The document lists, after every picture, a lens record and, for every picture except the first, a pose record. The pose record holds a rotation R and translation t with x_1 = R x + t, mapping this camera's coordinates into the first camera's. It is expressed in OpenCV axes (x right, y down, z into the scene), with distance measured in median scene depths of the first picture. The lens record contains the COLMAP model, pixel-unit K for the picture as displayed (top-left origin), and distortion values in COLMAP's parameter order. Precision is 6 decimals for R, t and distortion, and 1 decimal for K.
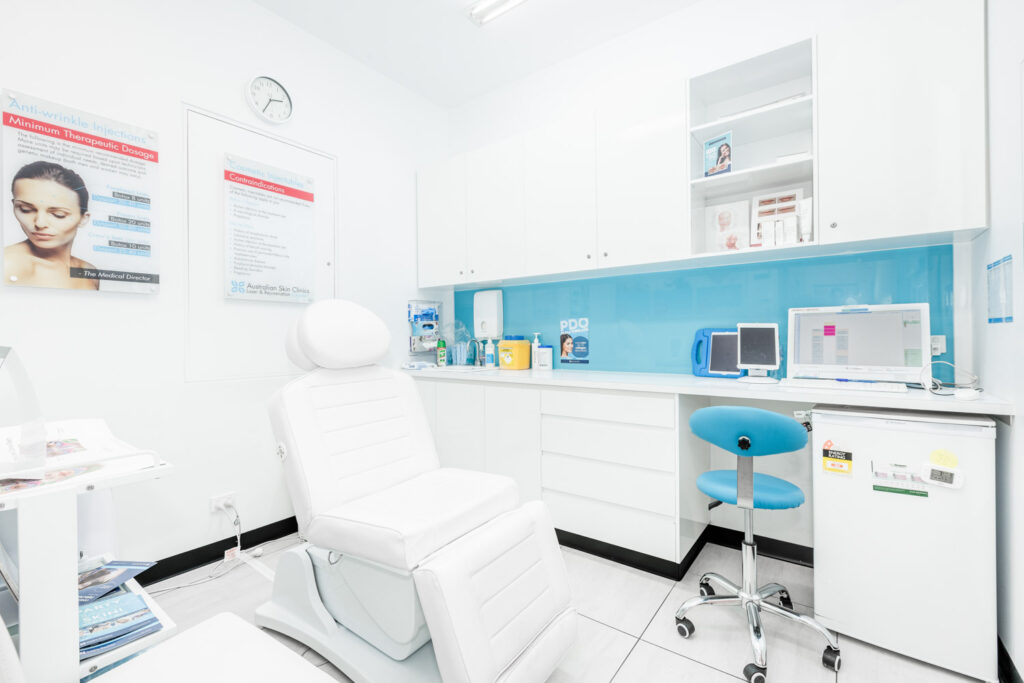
lens RADIAL K [[444.4, 0, 512.5], [0, 444.4, 347.9], [0, 0, 1]] dist [-0.001533, -0.000545]
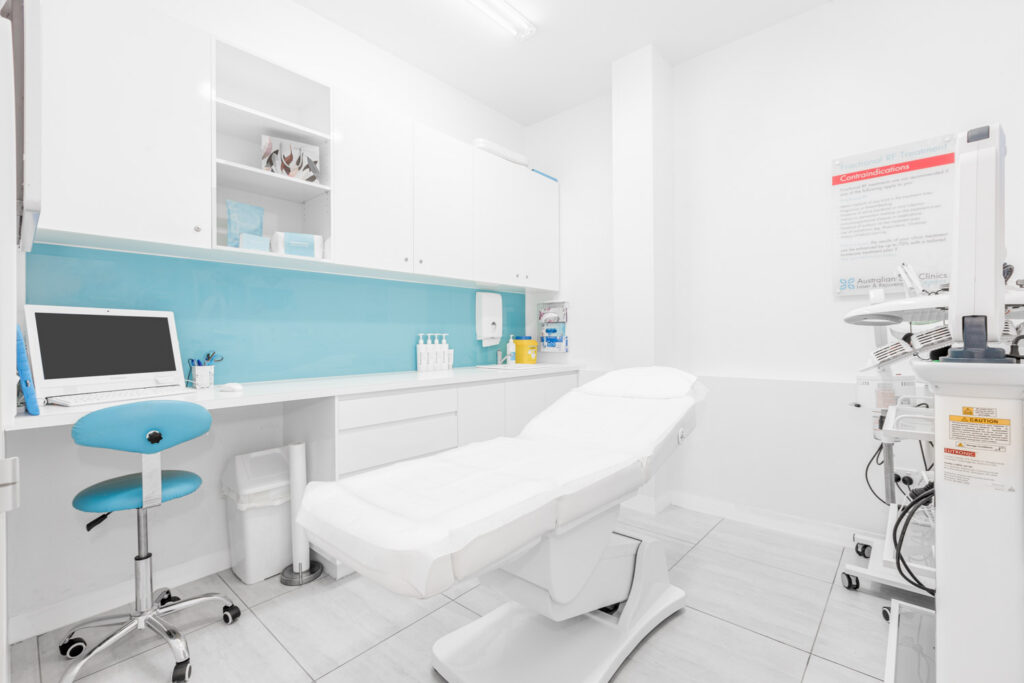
lens RADIAL K [[444.4, 0, 531.3], [0, 444.4, 335.1], [0, 0, 1]] dist [-0.001533, -0.000545]
pose [[0.076527, 0.012491, 0.996989, -0.962126], [0.026856, 0.999533, -0.014584, -0.009520], [-0.996706, 0.027891, 0.076155, 0.746215]]
